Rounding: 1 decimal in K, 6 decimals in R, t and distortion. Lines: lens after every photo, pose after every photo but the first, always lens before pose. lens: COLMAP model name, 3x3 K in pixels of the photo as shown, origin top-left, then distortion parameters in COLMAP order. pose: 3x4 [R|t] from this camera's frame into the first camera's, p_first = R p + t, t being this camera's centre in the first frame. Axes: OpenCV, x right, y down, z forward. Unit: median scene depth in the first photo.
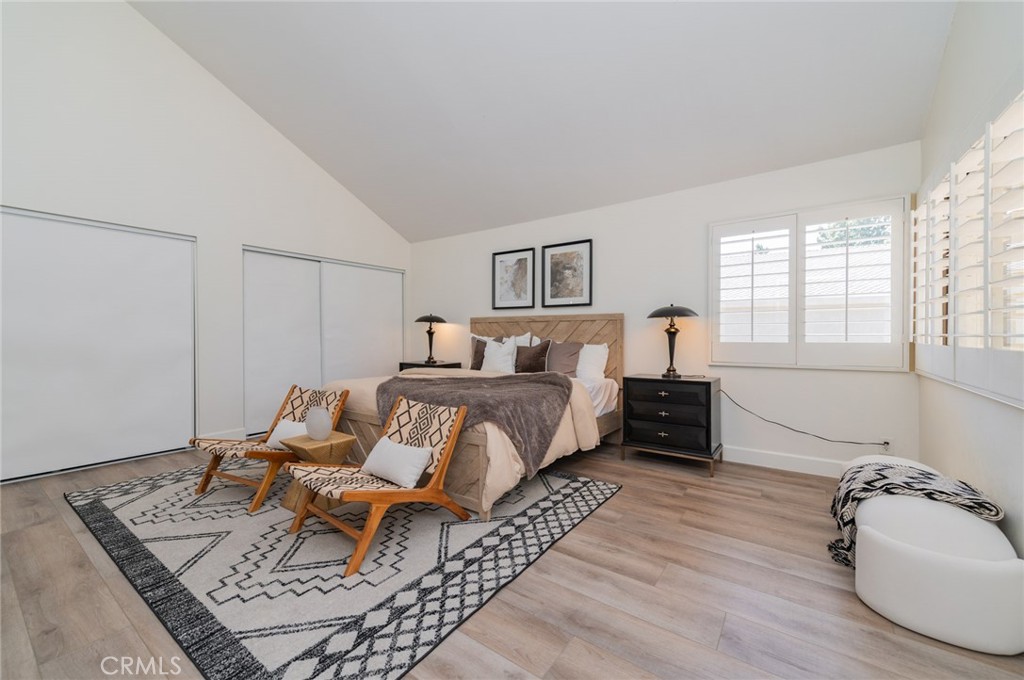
lens RADIAL K [[403.3, 0, 511.2], [0, 403.3, 337.4], [0, 0, 1]] dist [0.020464, -0.006161]
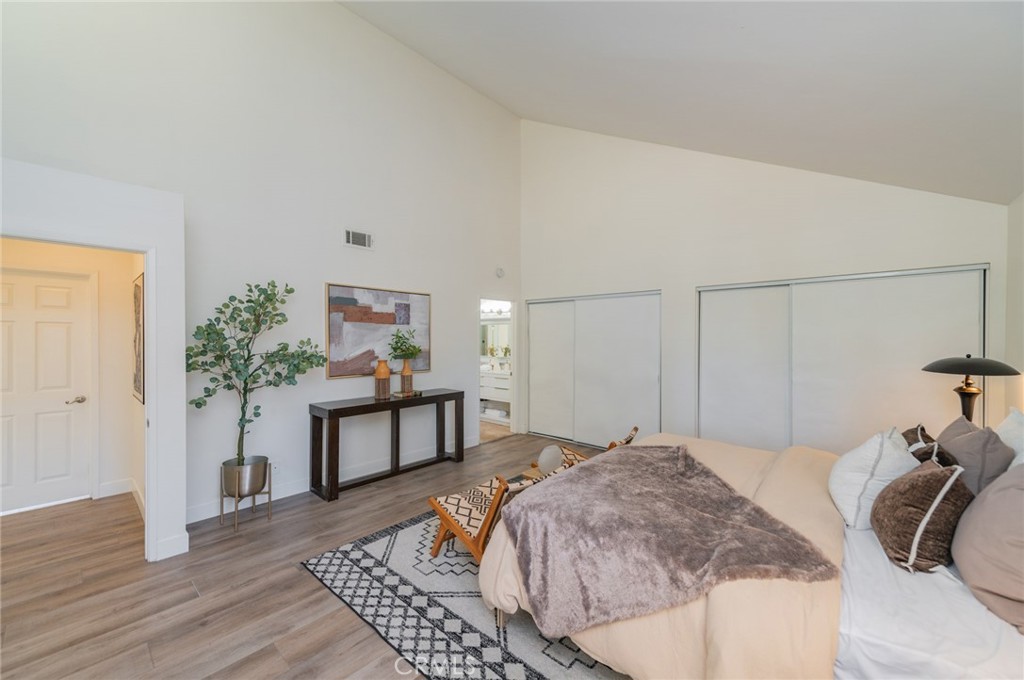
lens RADIAL K [[403.3, 0, 511.2], [0, 403.3, 337.4], [0, 0, 1]] dist [0.020464, -0.006161]
pose [[-0.112103, 0.006919, -0.993672, 0.538596], [-0.004884, 0.999960, 0.007513, -0.120080], [0.993685, 0.005695, -0.112065, 0.739625]]
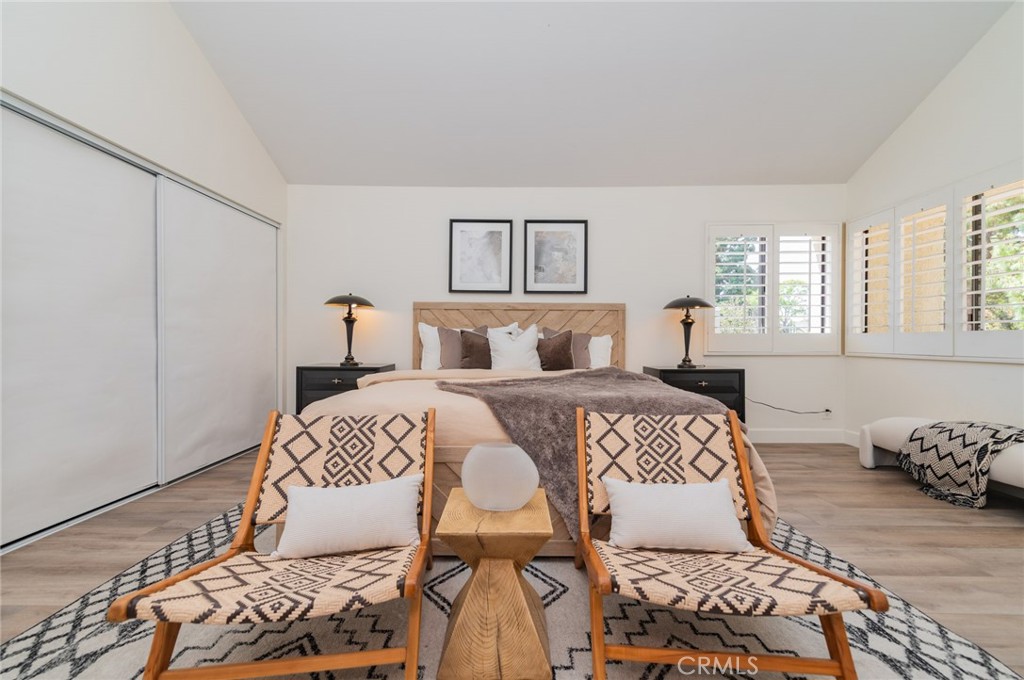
lens RADIAL K [[402.0, 0, 512.0], [0, 402.0, 340.0], [0, 0, 1]] dist [0.014357, -0.004413]
pose [[0.816164, 0.004511, 0.577803, -0.540273], [-0.001131, 0.999980, -0.006209, 0.035934], [-0.577819, 0.004414, 0.816153, 0.428548]]
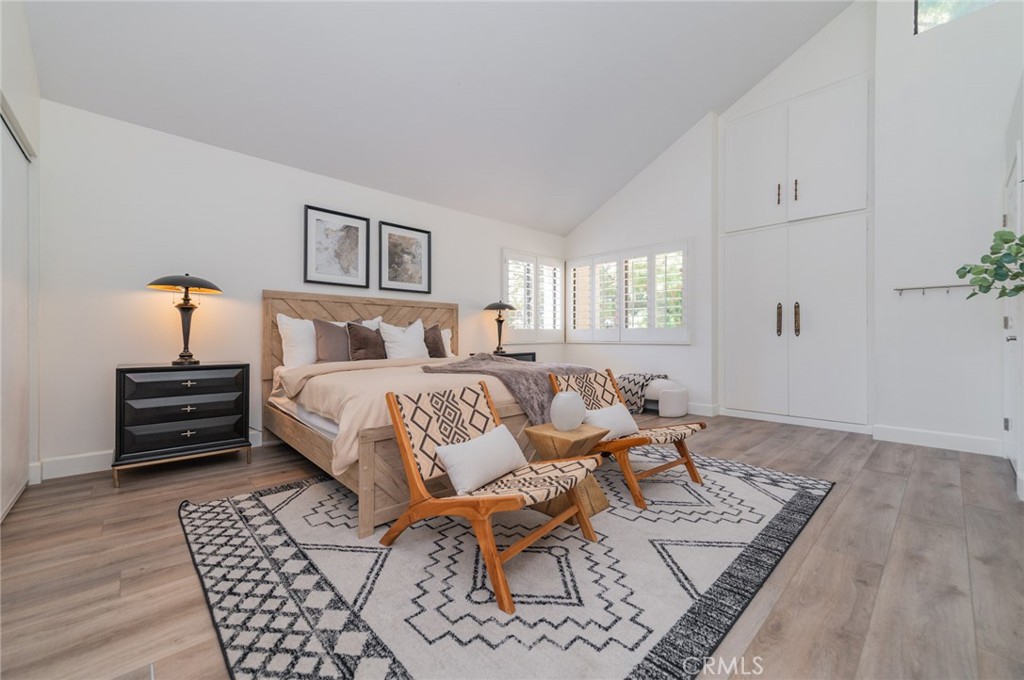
lens RADIAL K [[403.3, 0, 511.2], [0, 403.3, 337.4], [0, 0, 1]] dist [0.020464, -0.006161]
pose [[0.189335, -0.002105, 0.981910, -0.955693], [0.005505, 0.999984, 0.001082, 0.042571], [-0.981897, 0.005200, 0.189344, 0.694678]]
